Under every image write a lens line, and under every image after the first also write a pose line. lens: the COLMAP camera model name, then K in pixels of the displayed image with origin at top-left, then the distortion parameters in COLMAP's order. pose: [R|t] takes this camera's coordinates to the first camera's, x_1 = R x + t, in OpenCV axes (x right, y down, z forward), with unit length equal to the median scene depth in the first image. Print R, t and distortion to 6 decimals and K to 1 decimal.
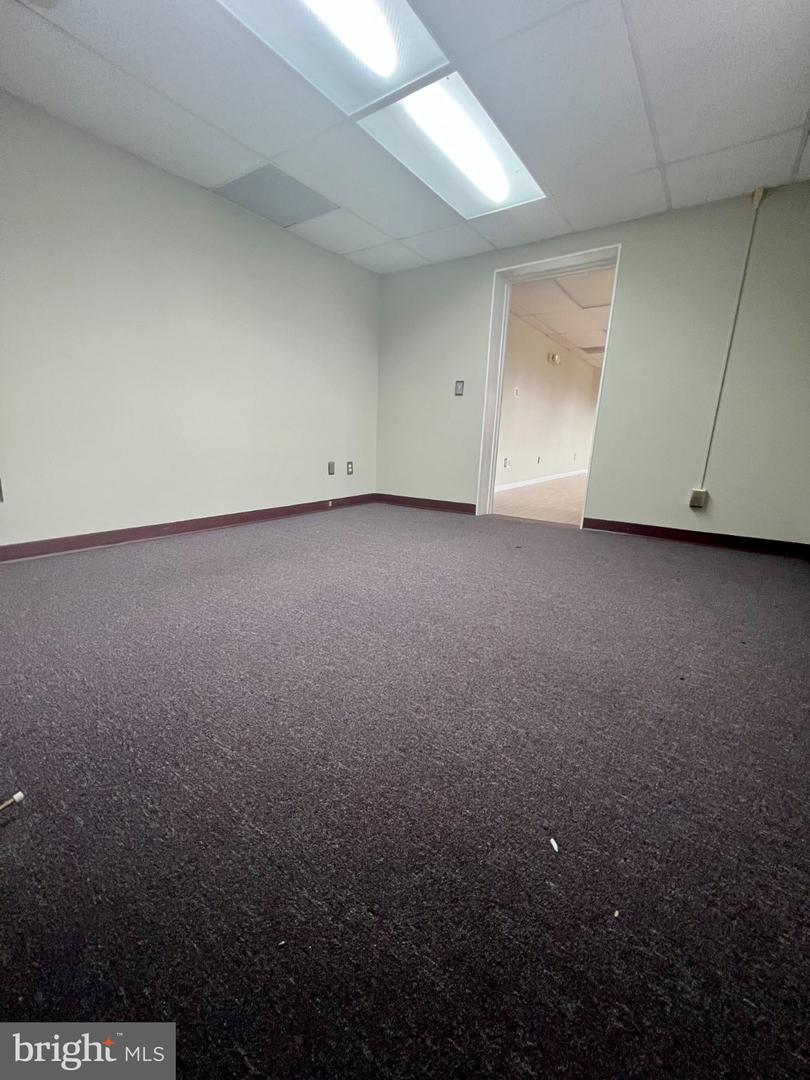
lens RADIAL K [[432.7, 0, 410.7], [0, 432.7, 536.1], [0, 0, 1]] dist [-0.000554, 0.000082]
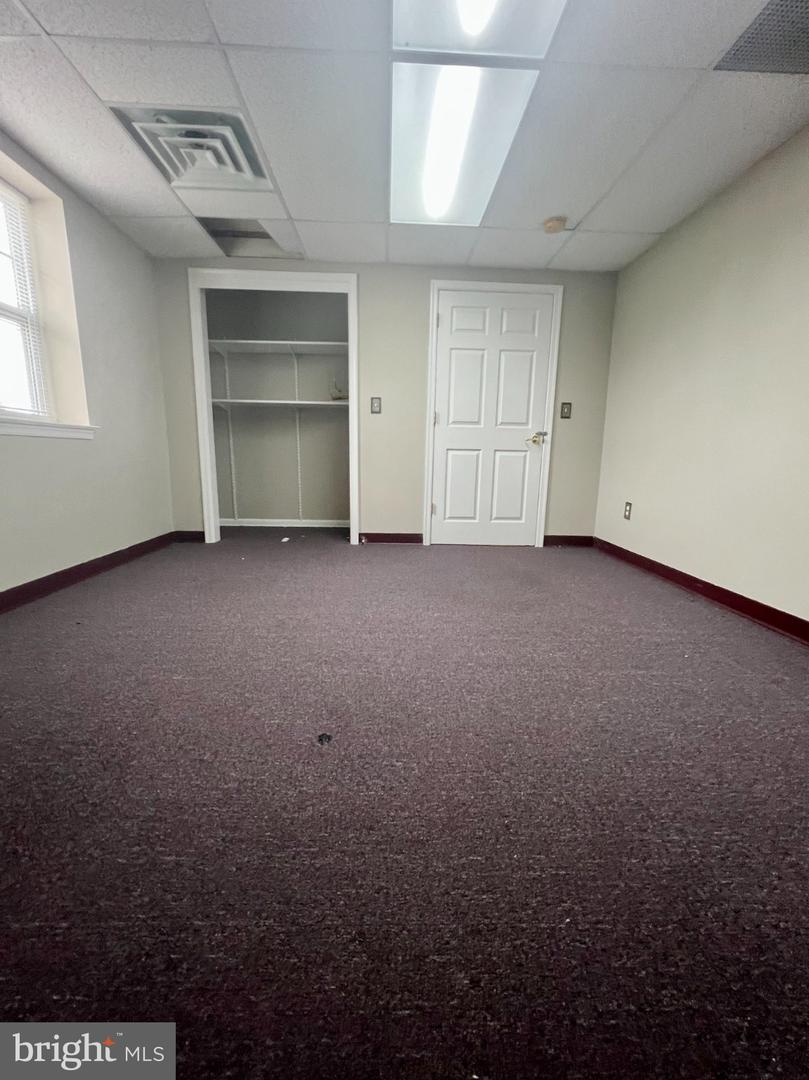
lens RADIAL K [[439.5, 0, 401.3], [0, 439.5, 539.5], [0, 0, 1]] dist [-0.016139, -0.000191]
pose [[0.799282, -0.107083, 0.591338, -0.516366], [0.129090, 0.991620, 0.005084, -0.084935], [-0.586927, 0.072272, 0.806408, 0.334916]]
